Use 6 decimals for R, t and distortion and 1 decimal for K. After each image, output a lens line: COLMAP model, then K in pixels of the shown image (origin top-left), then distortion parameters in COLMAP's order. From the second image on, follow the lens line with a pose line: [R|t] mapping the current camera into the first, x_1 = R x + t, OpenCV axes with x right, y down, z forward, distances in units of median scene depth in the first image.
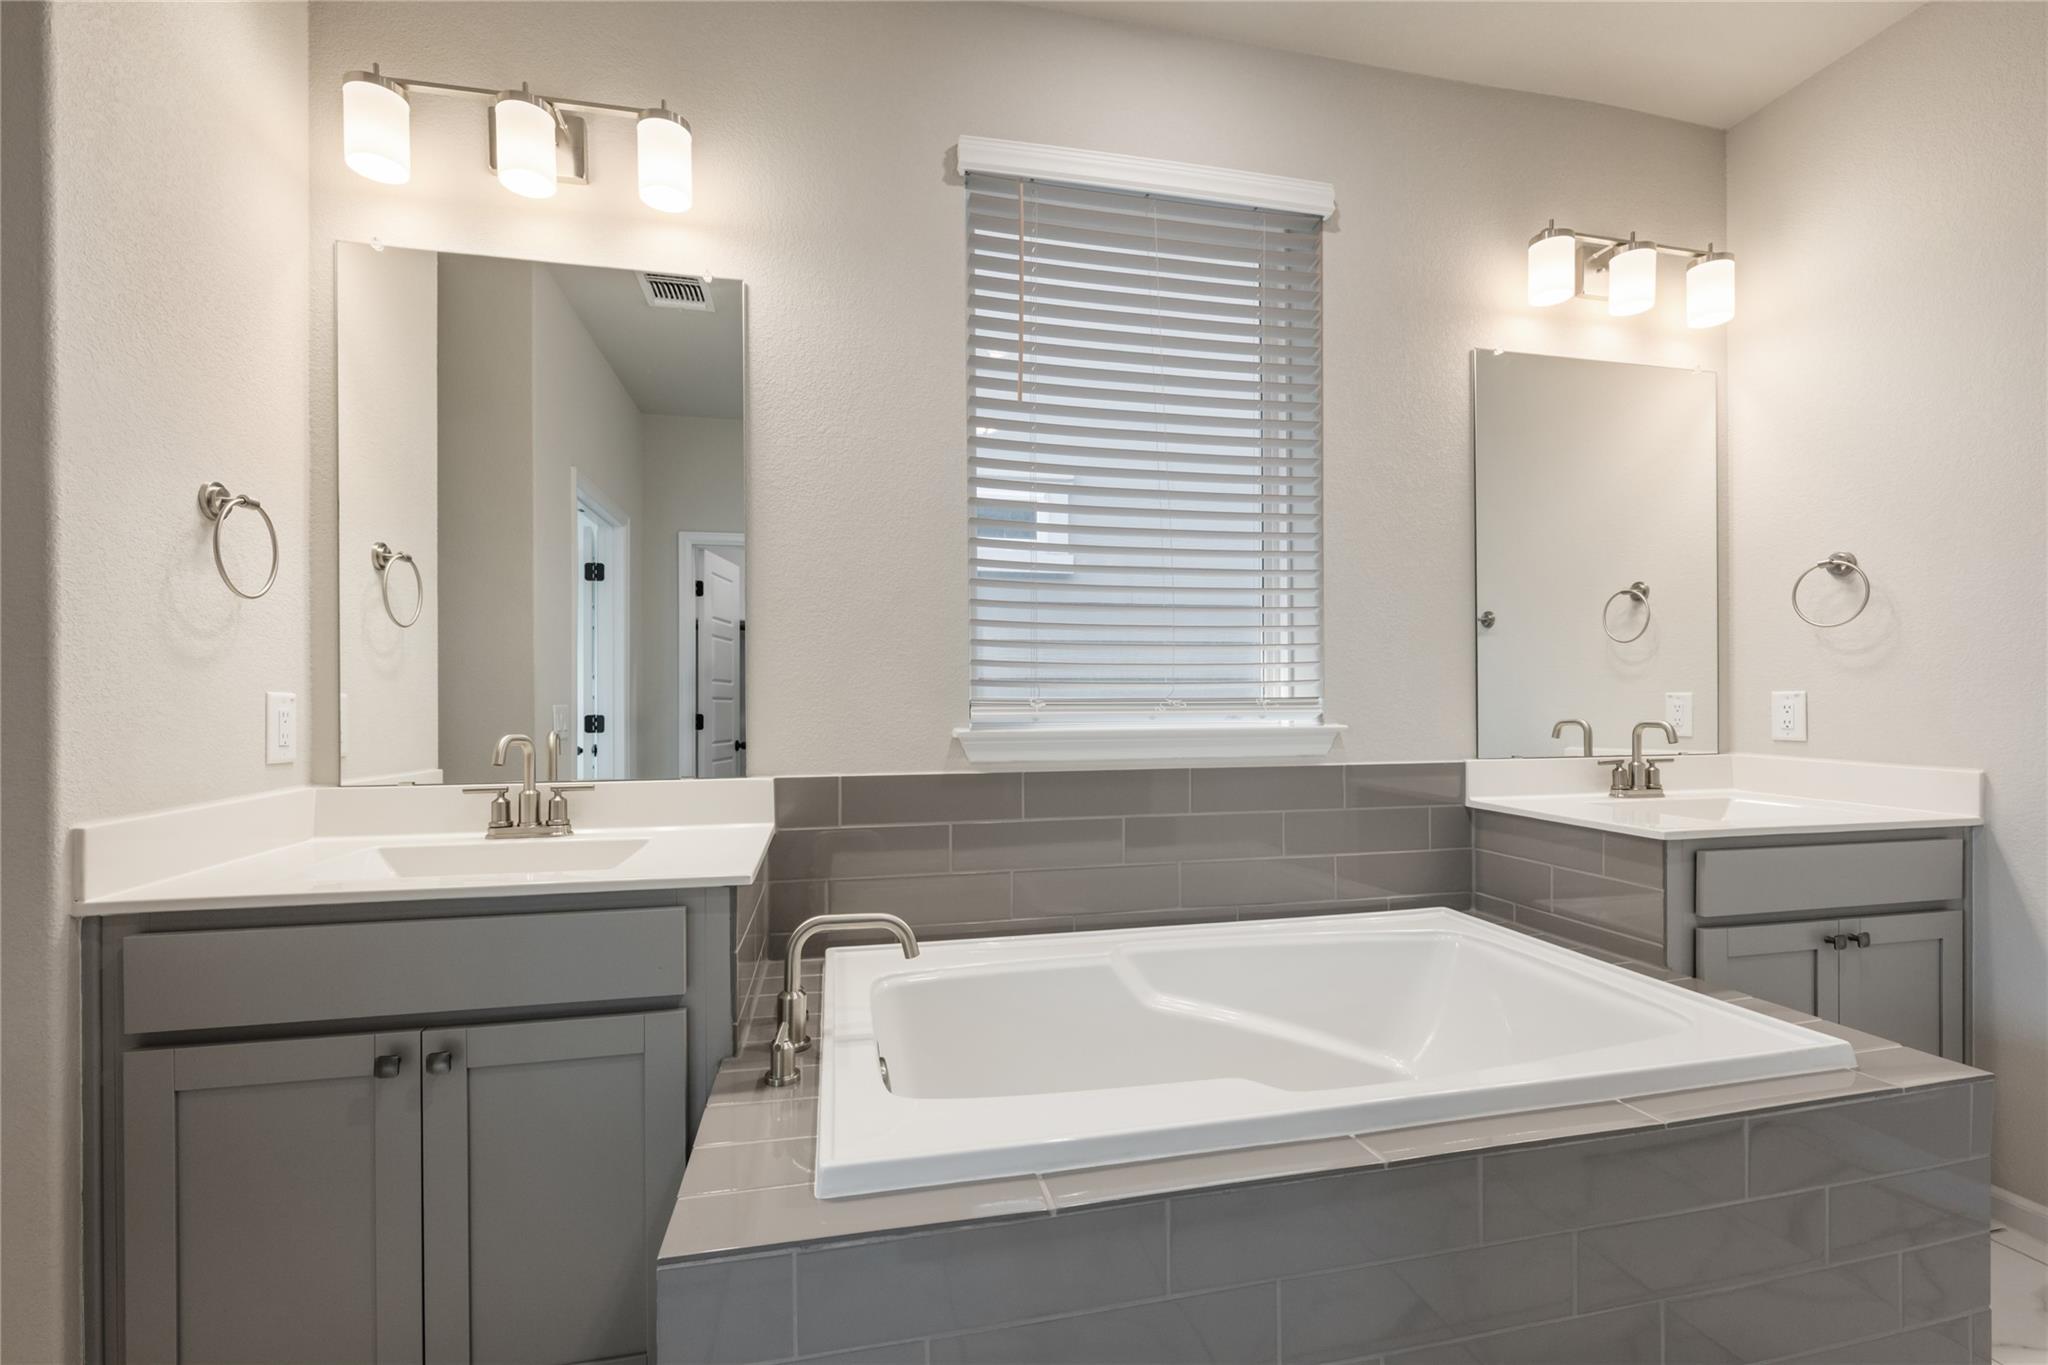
lens RADIAL K [[860.7, 0, 1022.0], [0, 860.7, 688.9], [0, 0, 1]] dist [-0.002302, -0.000241]
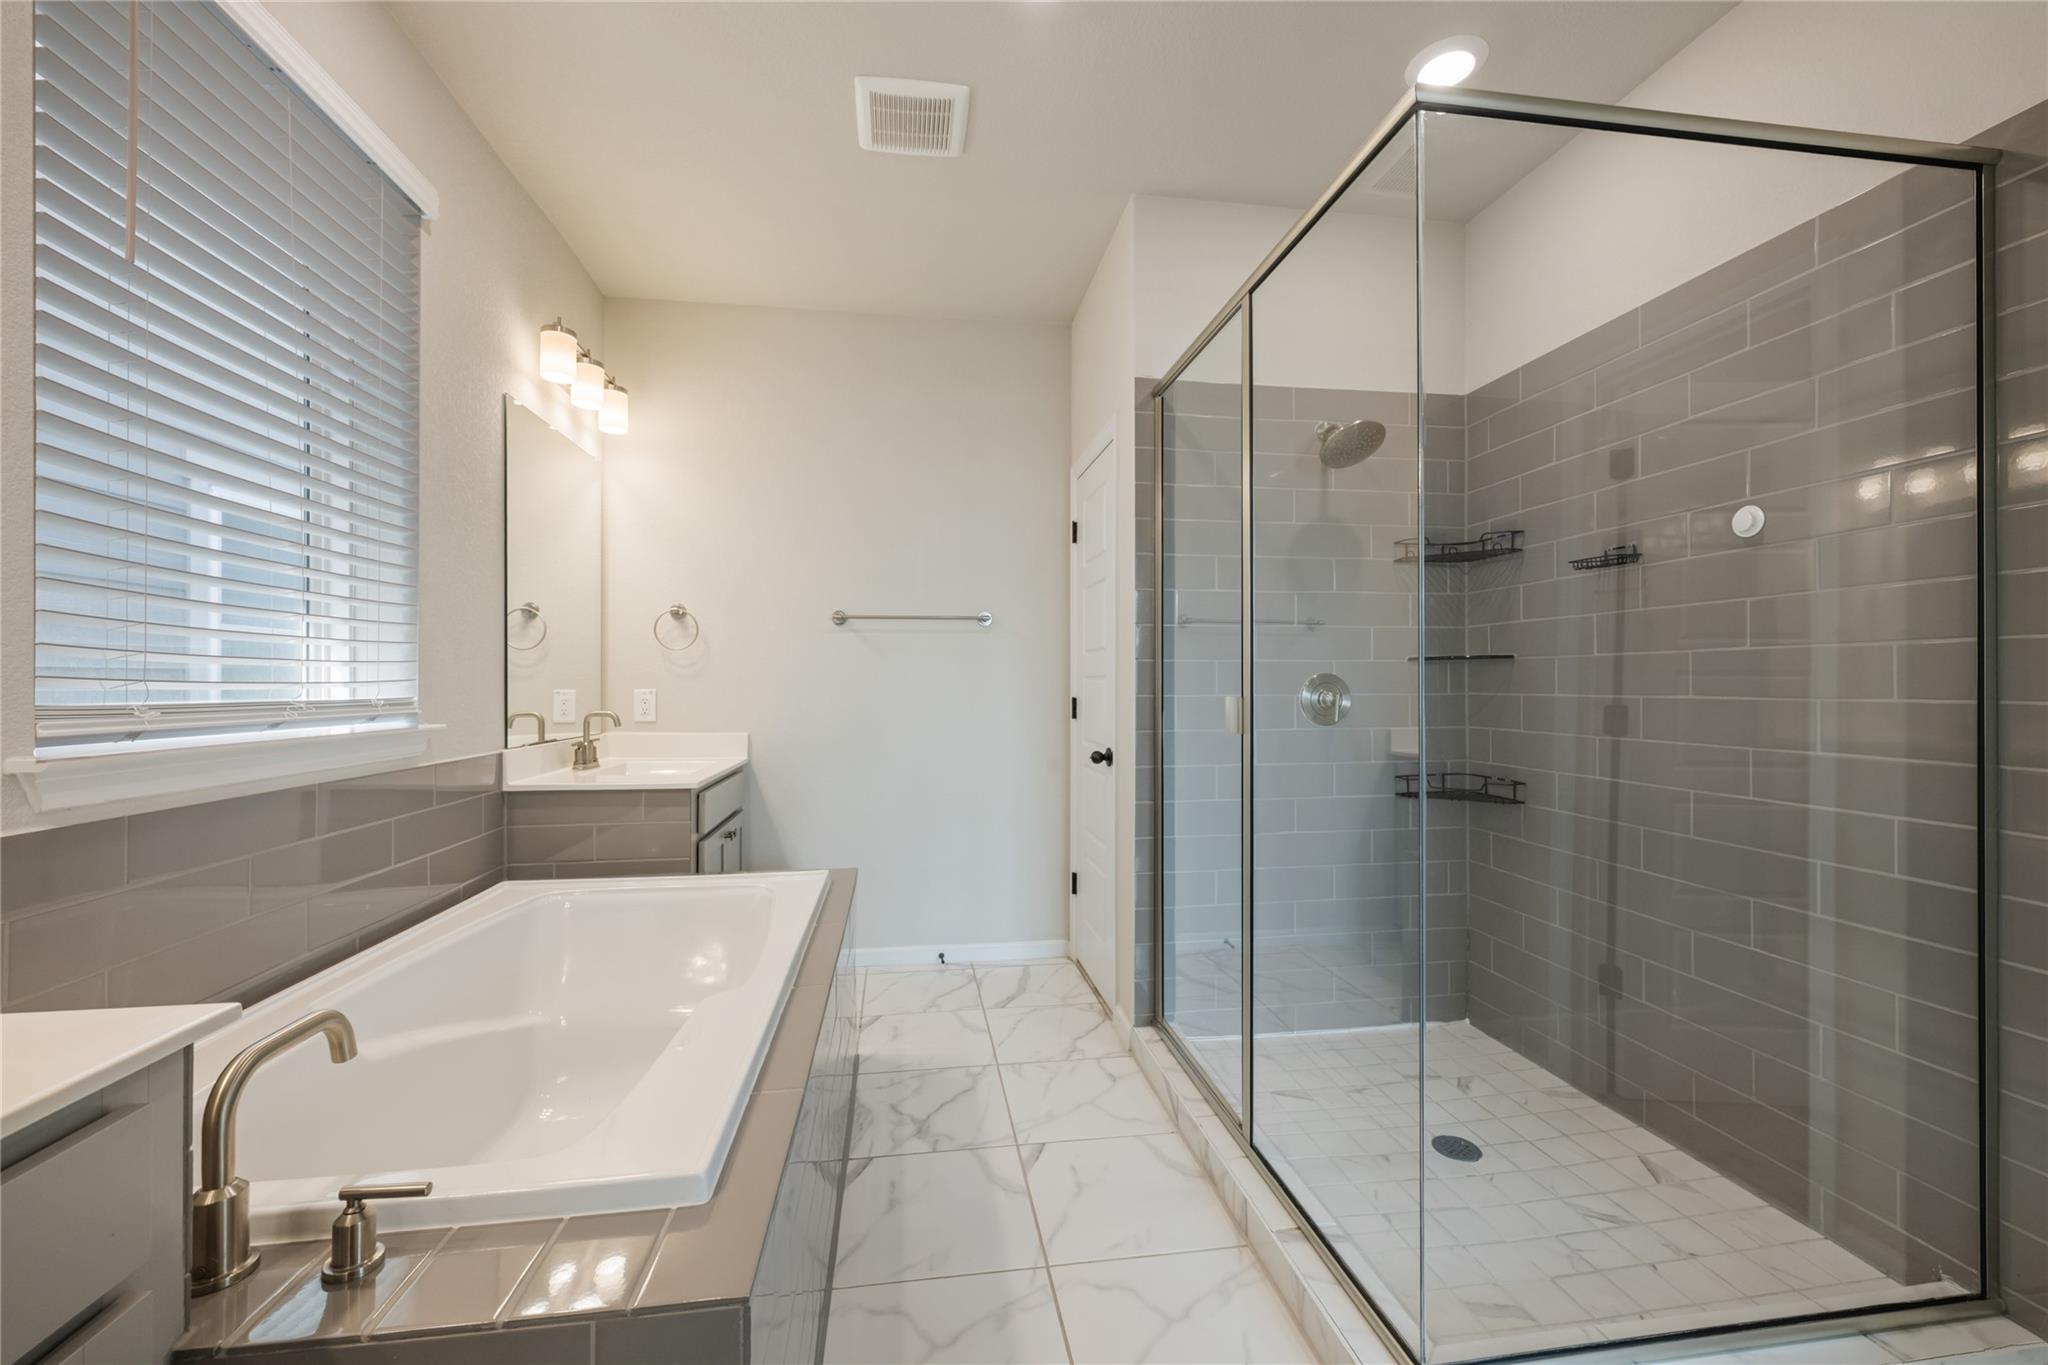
lens RADIAL K [[813.0, 0, 1019.0], [0, 813.0, 684.5], [0, 0, 1]] dist [-0.002490, -0.000324]
pose [[0.077099, 0.001550, 0.997022, -0.503534], [-0.006176, 0.999980, -0.001077, -0.008808], [-0.997004, -0.006074, 0.077107, 0.226638]]
